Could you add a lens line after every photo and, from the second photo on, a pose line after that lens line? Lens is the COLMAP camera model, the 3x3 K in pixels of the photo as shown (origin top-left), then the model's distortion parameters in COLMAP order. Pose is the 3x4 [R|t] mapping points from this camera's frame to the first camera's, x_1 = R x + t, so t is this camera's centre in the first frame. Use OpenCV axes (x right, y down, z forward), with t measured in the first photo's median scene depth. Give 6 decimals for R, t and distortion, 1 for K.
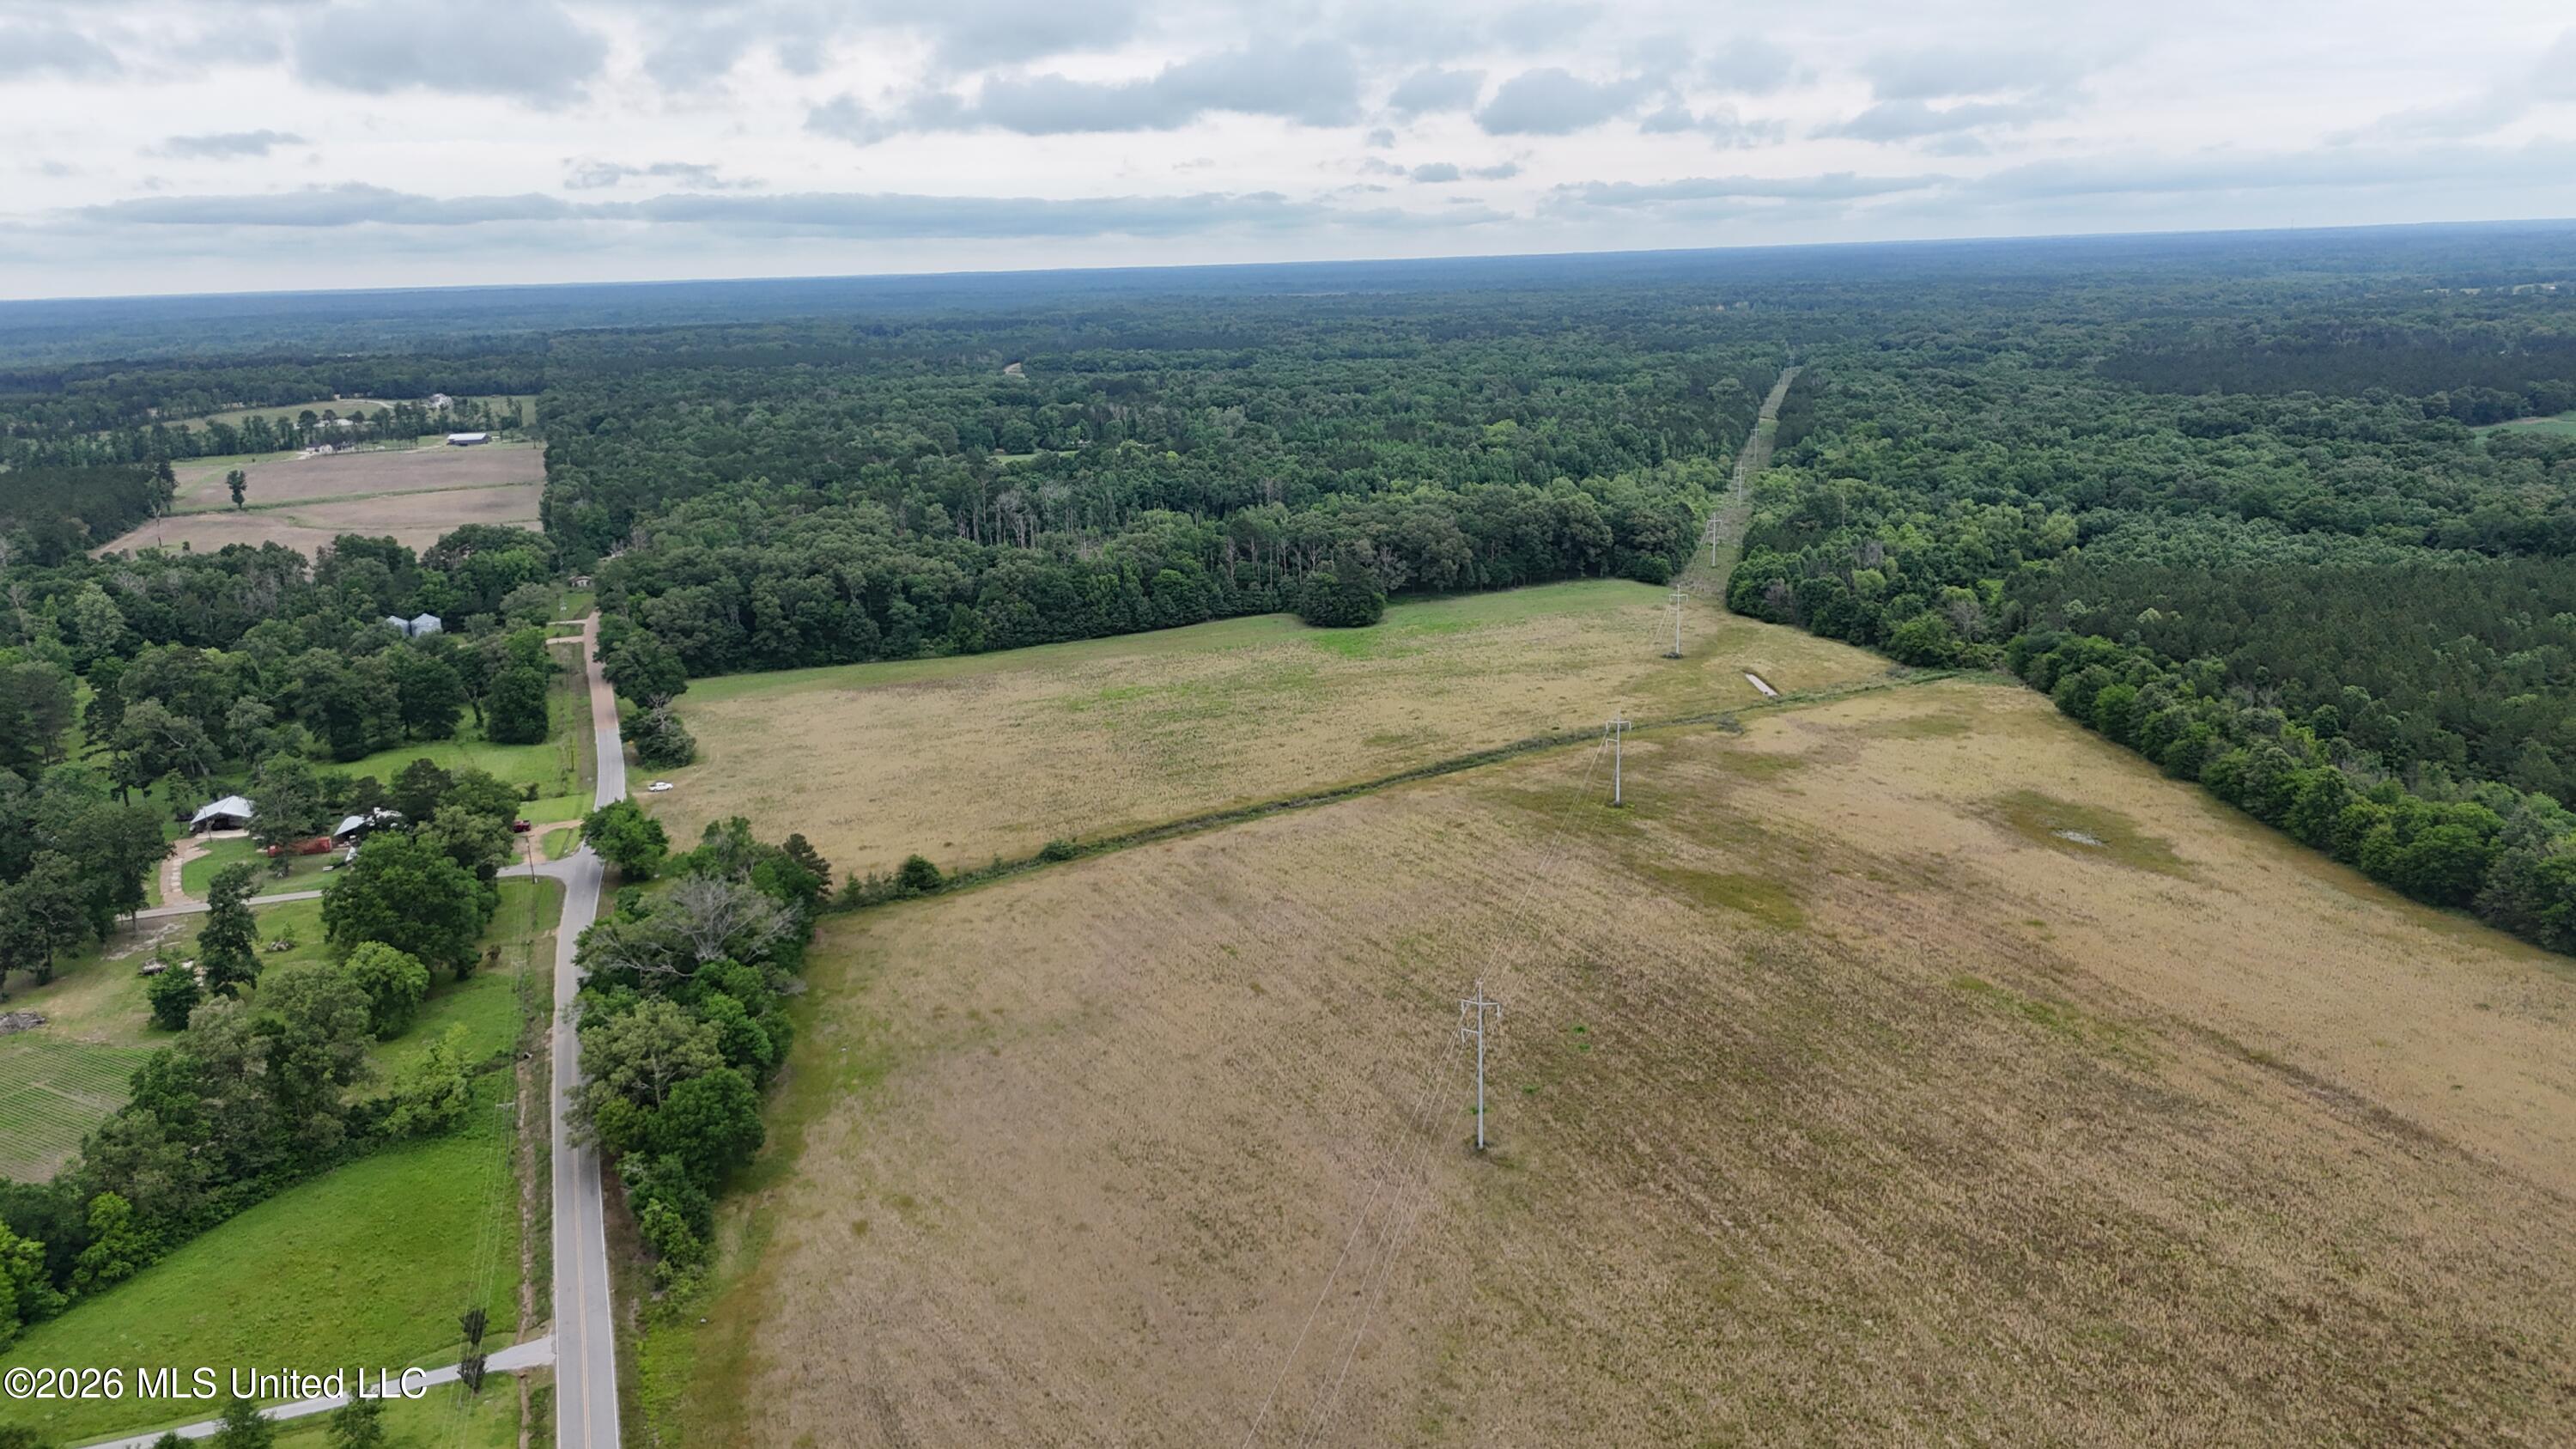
lens RADIAL K [[1884.9, 0, 1288.0], [0, 1884.9, 724.5], [0, 0, 1]] dist [0.080648, -0.088877]
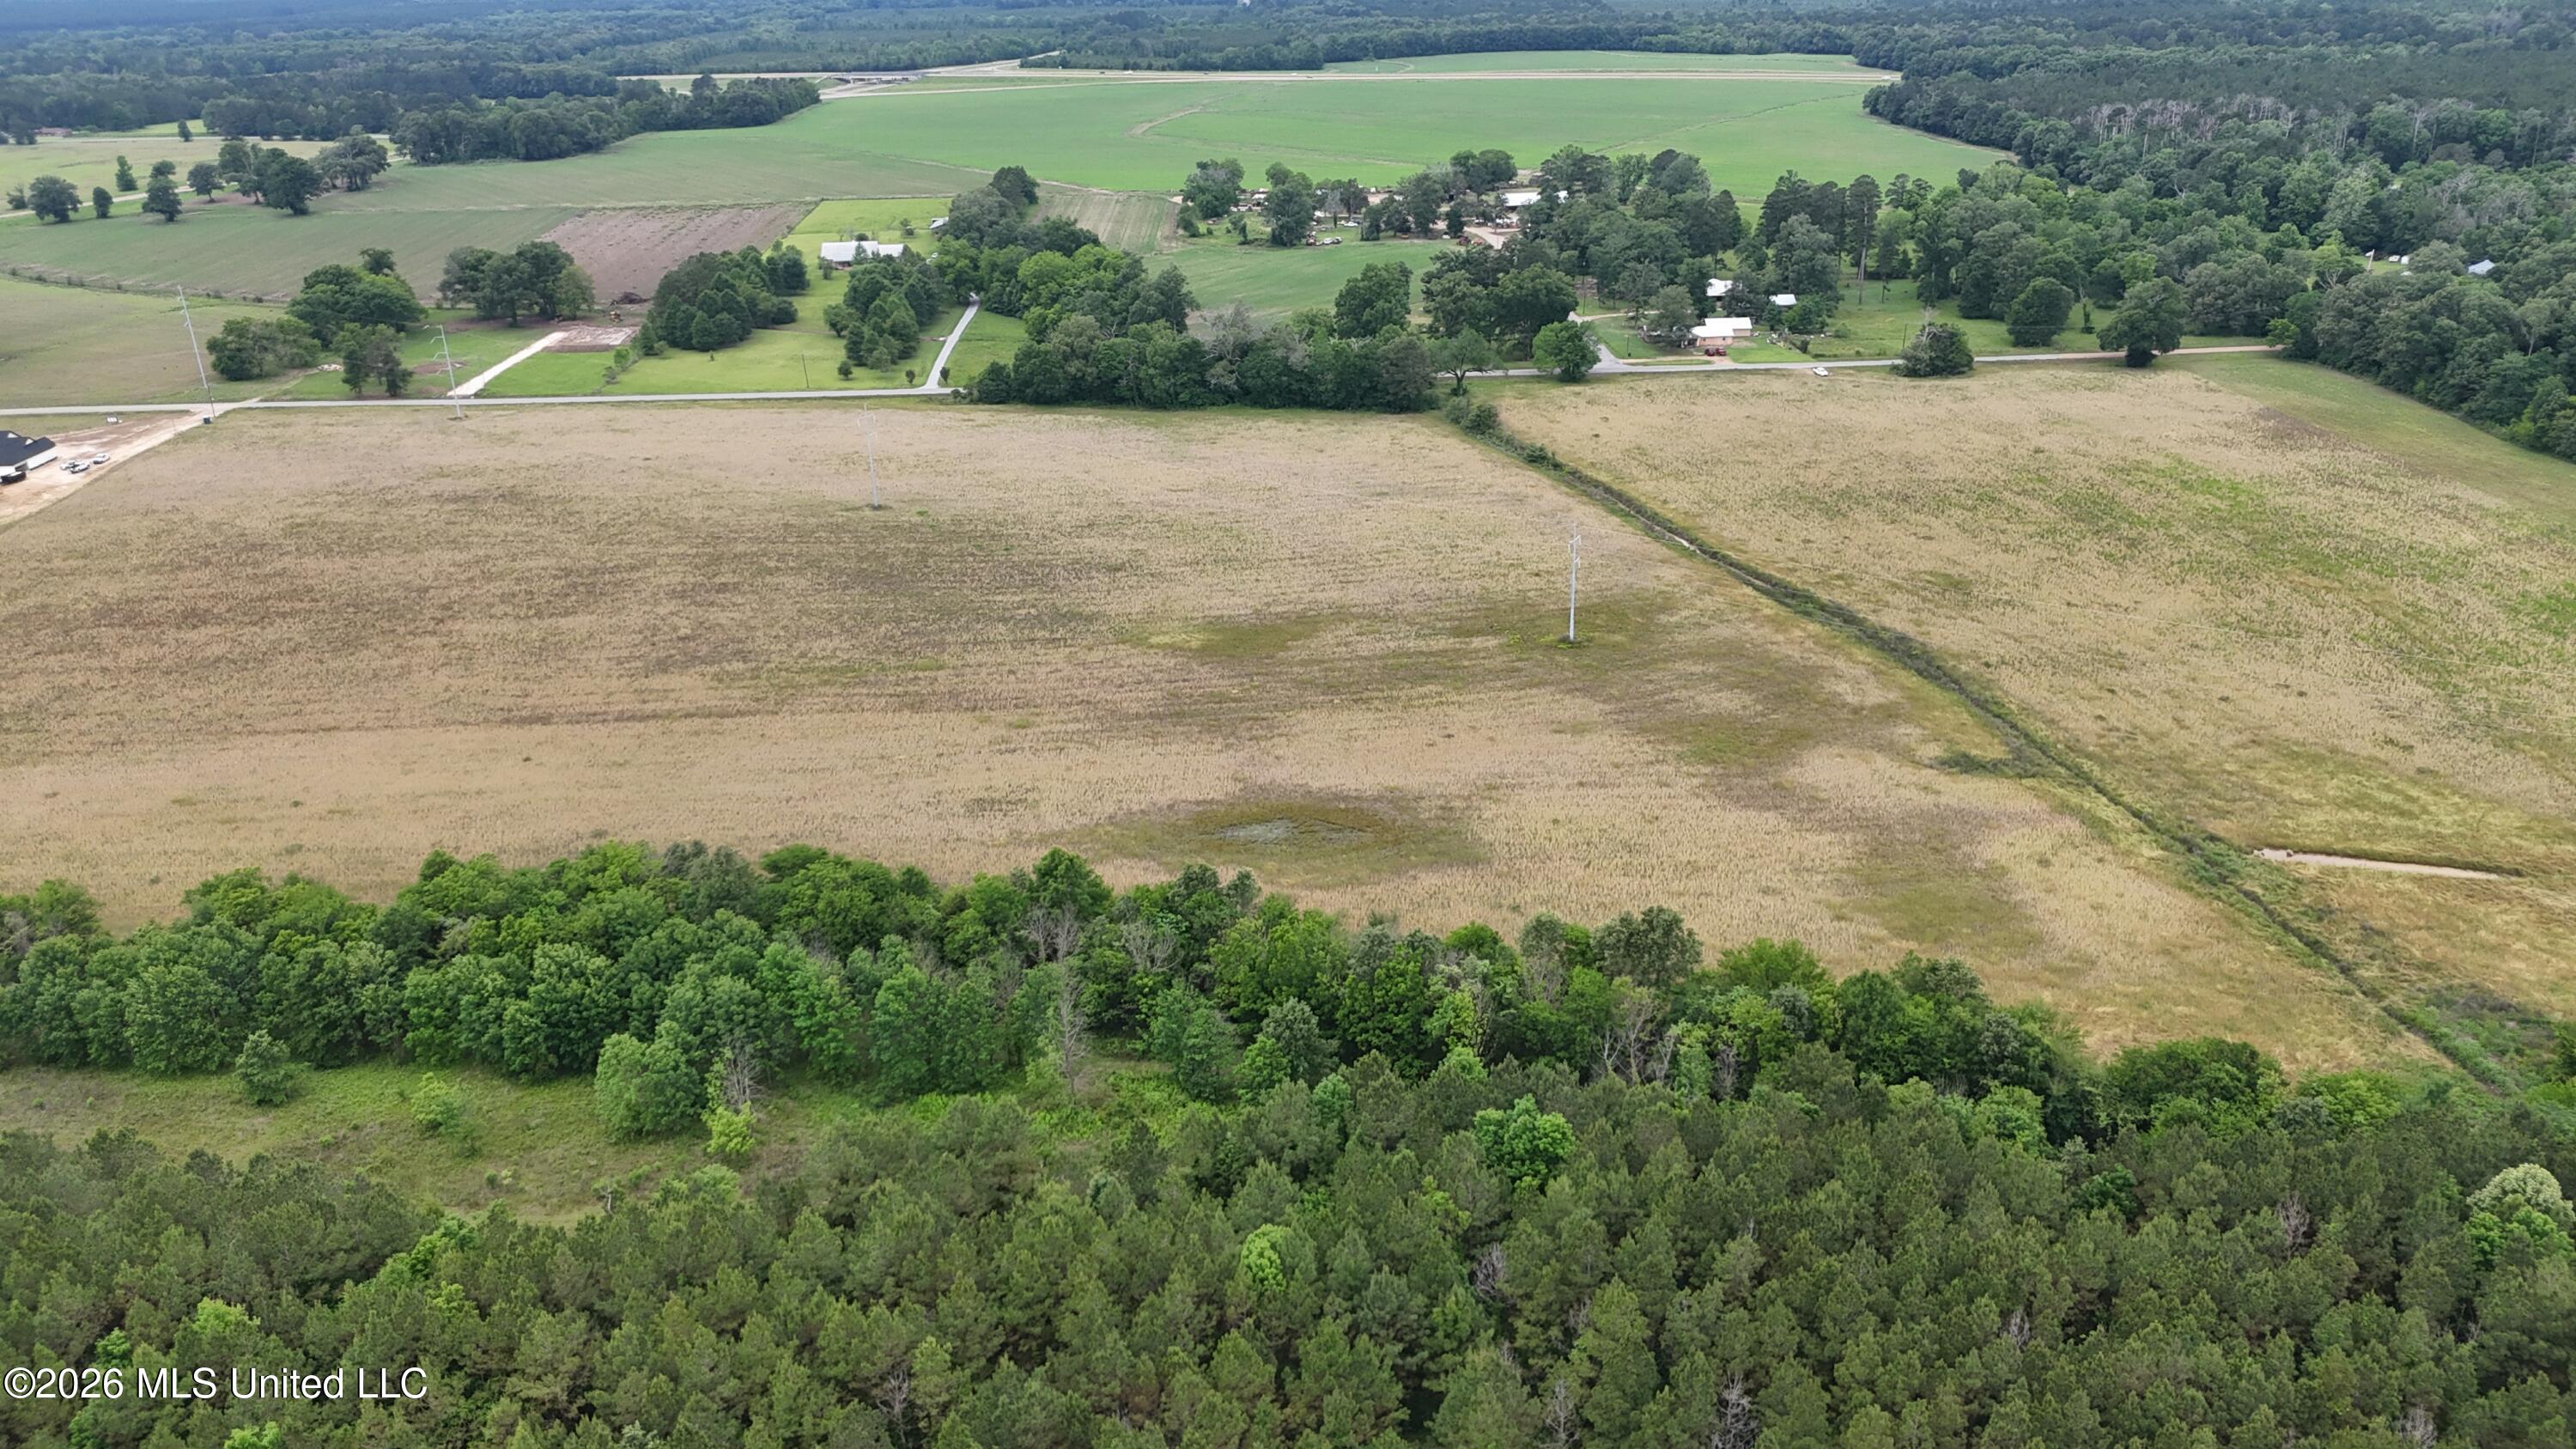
lens RADIAL K [[1884.9, 0, 1288.0], [0, 1884.9, 724.5], [0, 0, 1]] dist [0.080648, -0.088877]
pose [[-0.294798, 0.403058, -0.866394, 0.956210], [-0.195960, 0.861917, 0.467652, -0.290433], [0.935251, 0.307641, -0.175108, 1.070536]]
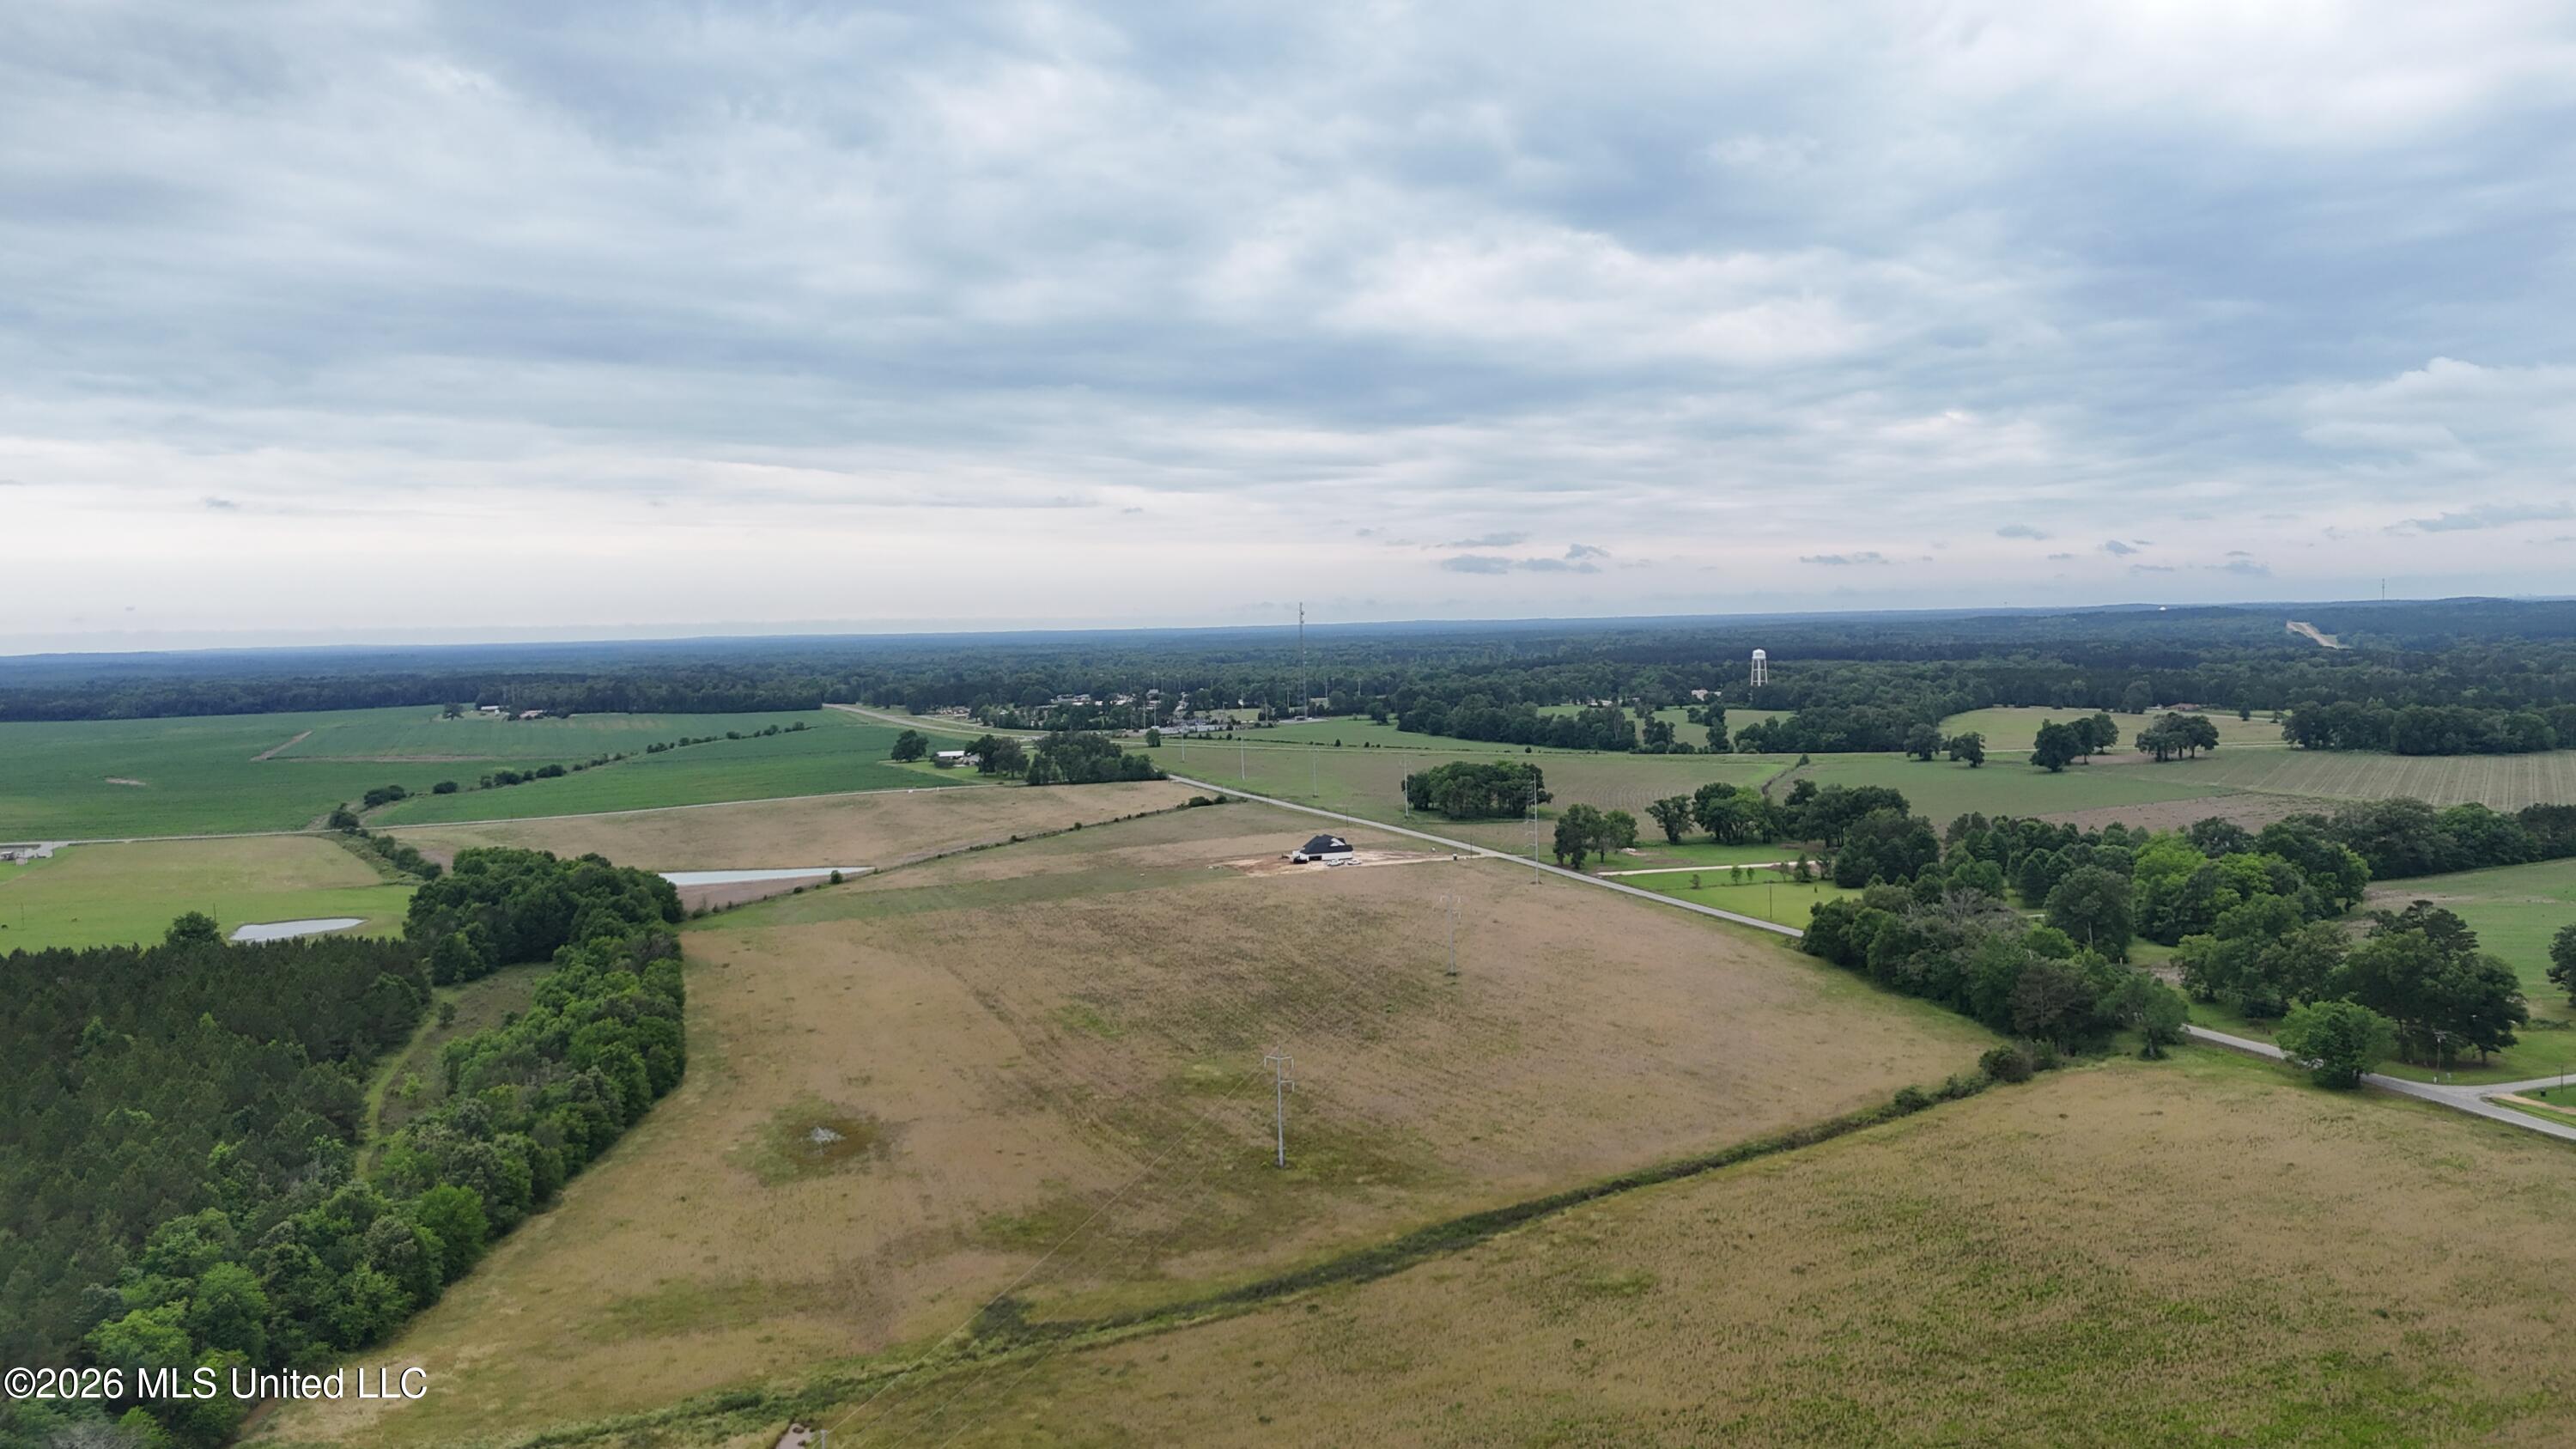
lens RADIAL K [[1884.9, 0, 1288.0], [0, 1884.9, 724.5], [0, 0, 1]] dist [0.080648, -0.088877]
pose [[-0.998468, 0.054874, -0.007120, 0.172600], [0.050333, 0.954136, 0.295112, -0.383902], [0.022987, 0.294302, -0.955436, 1.764164]]
